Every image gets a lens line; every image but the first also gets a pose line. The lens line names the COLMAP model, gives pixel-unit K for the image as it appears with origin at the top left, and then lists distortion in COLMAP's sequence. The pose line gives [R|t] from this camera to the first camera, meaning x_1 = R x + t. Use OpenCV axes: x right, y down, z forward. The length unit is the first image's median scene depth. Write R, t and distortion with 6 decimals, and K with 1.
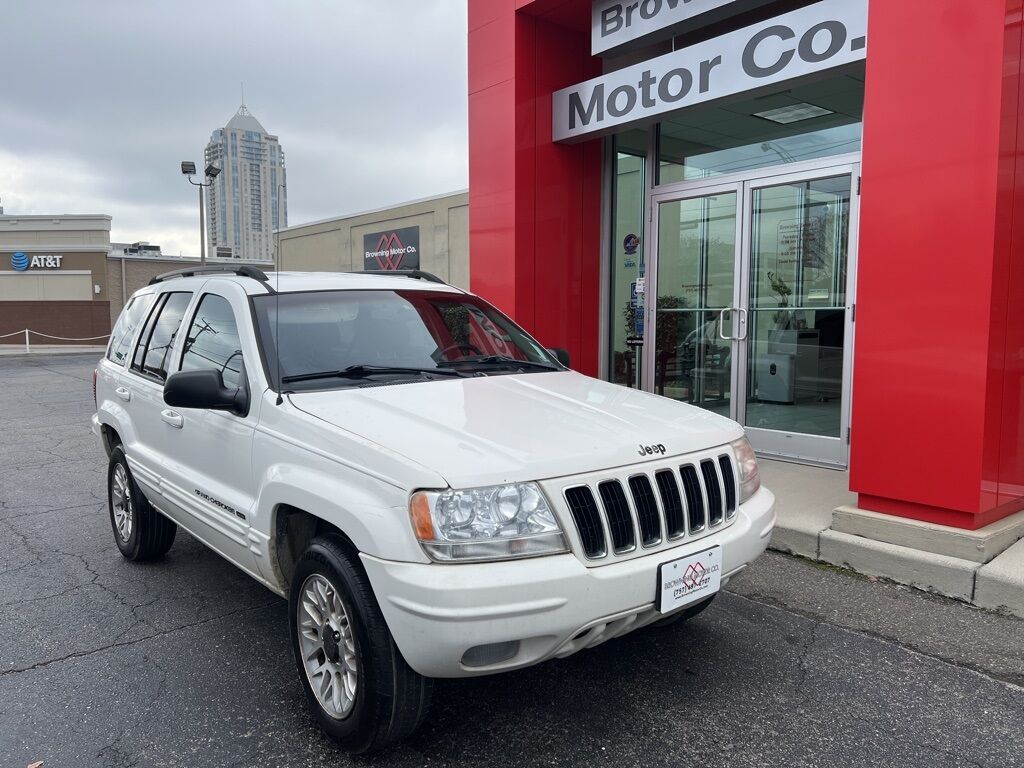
lens RADIAL K [[763.7, 0, 512.7], [0, 763.7, 387.4], [0, 0, 1]] dist [0.047665, -0.044370]
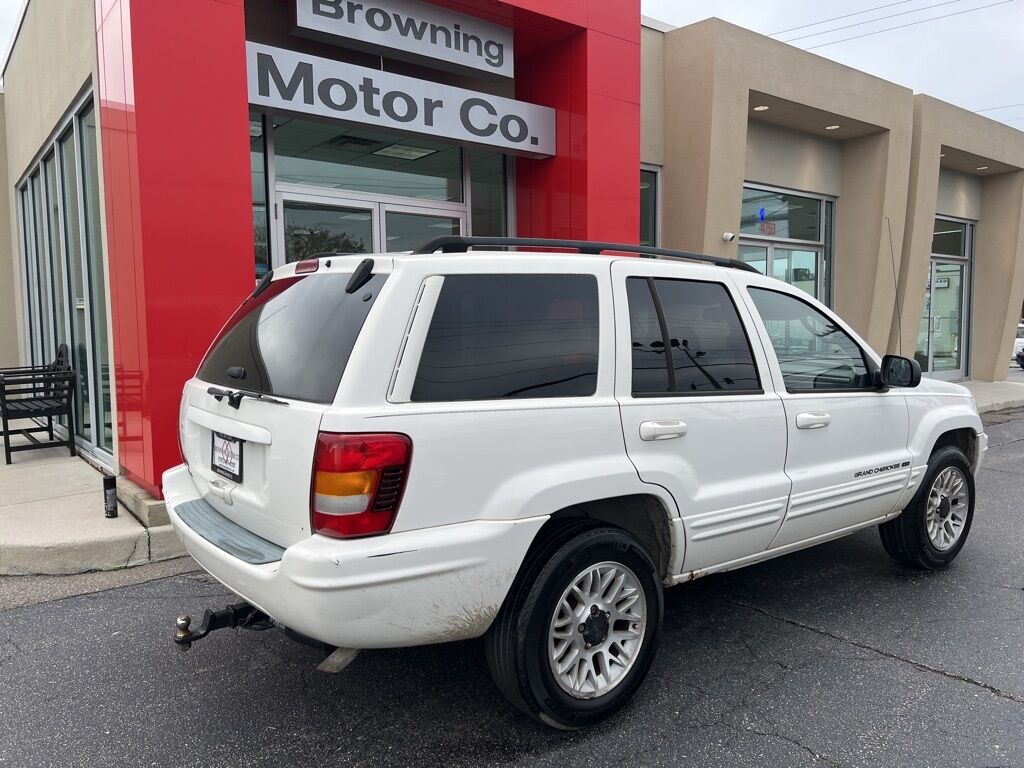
lens RADIAL K [[763.7, 0, 513.5], [0, 763.7, 386.9], [0, 0, 1]] dist [0.047665, -0.044370]
pose [[0.033475, -0.075371, 0.996594, -0.842009], [0.102872, 0.992116, 0.071577, -0.063643], [-0.994131, 0.100126, 0.040964, 0.804228]]
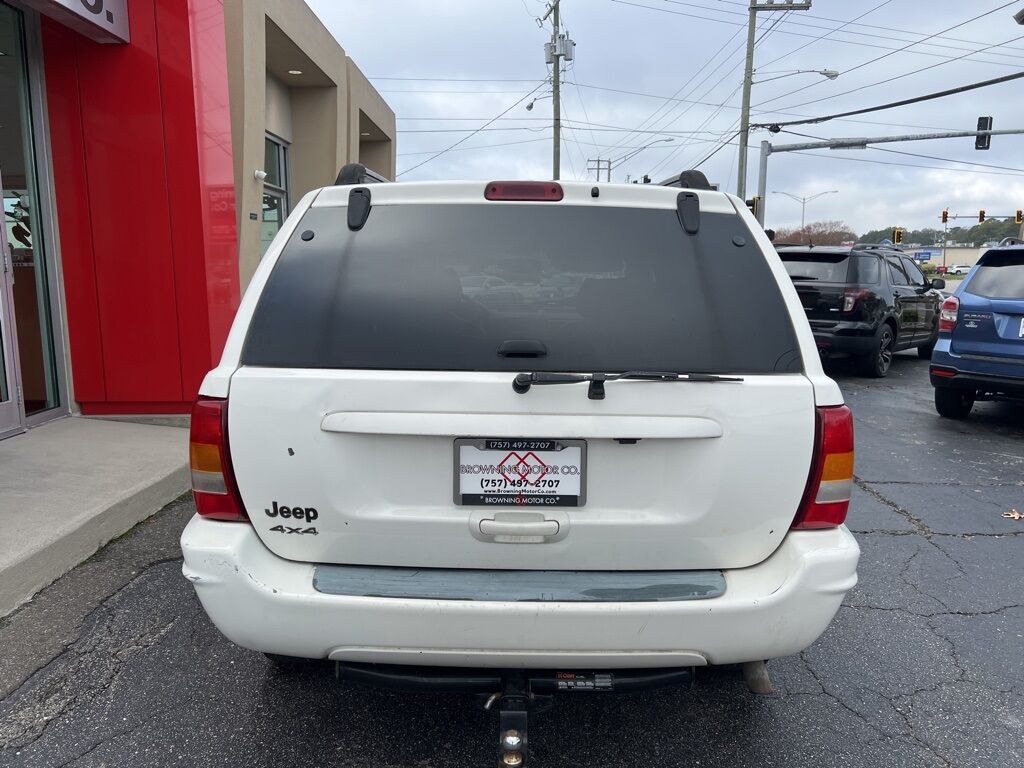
lens RADIAL K [[763.7, 0, 511.2], [0, 763.7, 383.0], [0, 0, 1]] dist [0.047665, -0.044370]
pose [[-0.763877, -0.092601, 0.638683, -0.580660], [0.062592, 0.974356, 0.216131, -0.108631], [-0.642319, 0.205074, -0.738492, 1.215731]]
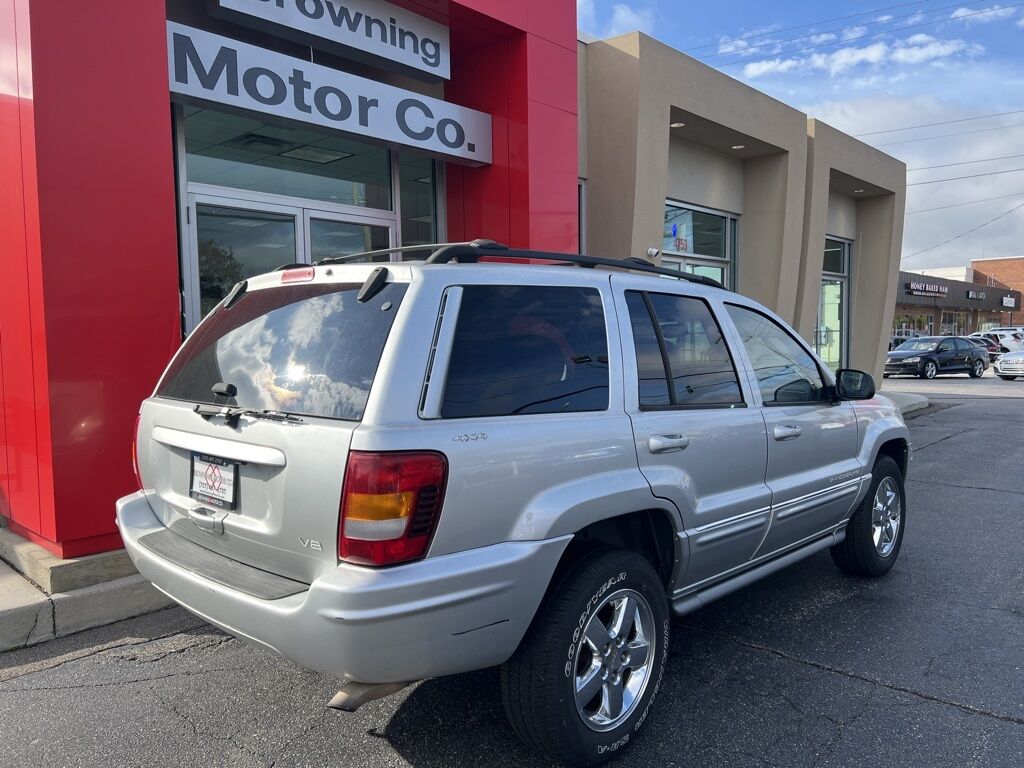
lens RADIAL K [[763.7, 0, 512.8], [0, 763.7, 384.4], [0, 0, 1]] dist [0.047665, -0.044370]
pose [[-0.130416, -0.057511, 0.989790, -0.765276], [0.105458, 0.991848, 0.071526, -0.083640], [-0.985835, 0.113709, -0.123287, 0.898190]]
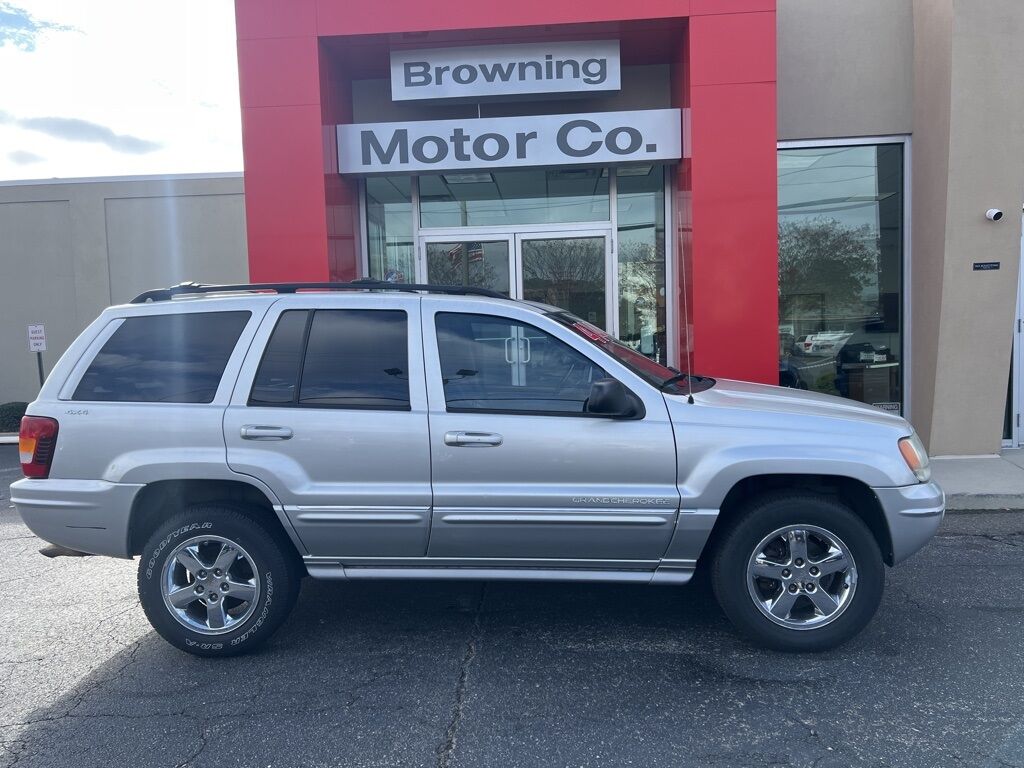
lens RADIAL K [[763.7, 0, 515.8], [0, 763.7, 392.3], [0, 0, 1]] dist [0.047665, -0.044370]
pose [[0.673945, -0.064713, 0.735941, -0.618496], [0.098105, 0.995173, -0.002333, -0.014924], [-0.732238, 0.073772, 0.677041, 0.202736]]
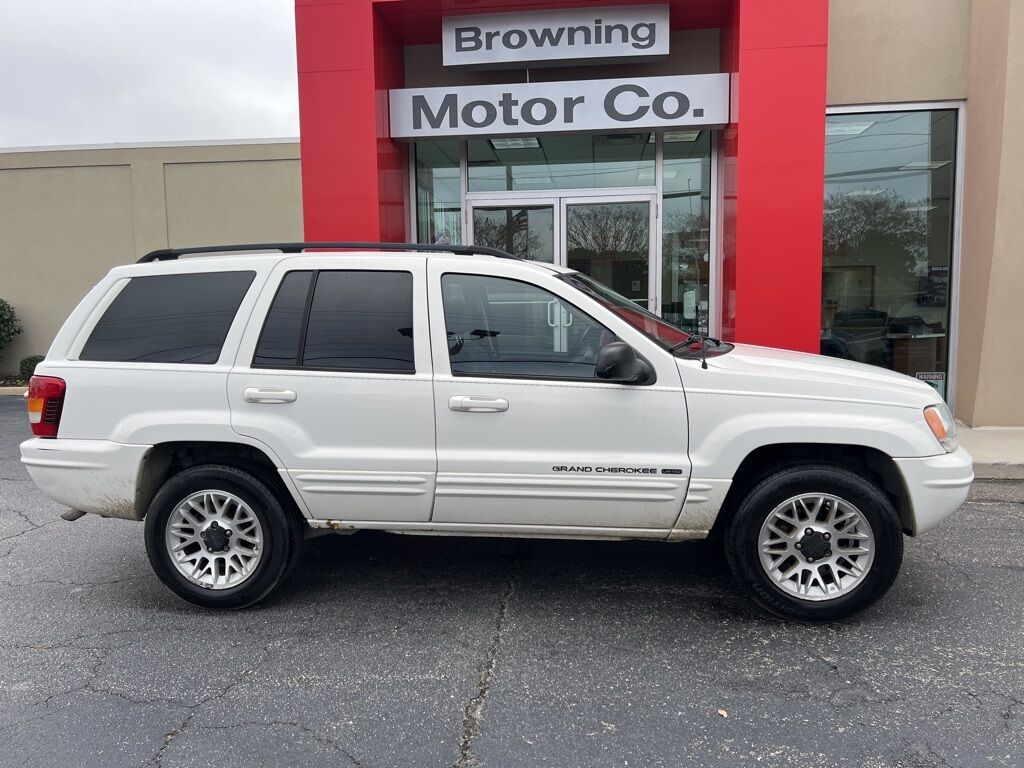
lens RADIAL K [[763.7, 0, 514.9], [0, 763.7, 386.3], [0, 0, 1]] dist [0.047665, -0.044370]
pose [[0.714844, -0.070876, 0.695683, -0.642516], [0.077246, 0.996765, 0.022177, 0.000852], [-0.695004, 0.037886, 0.718007, 0.182909]]
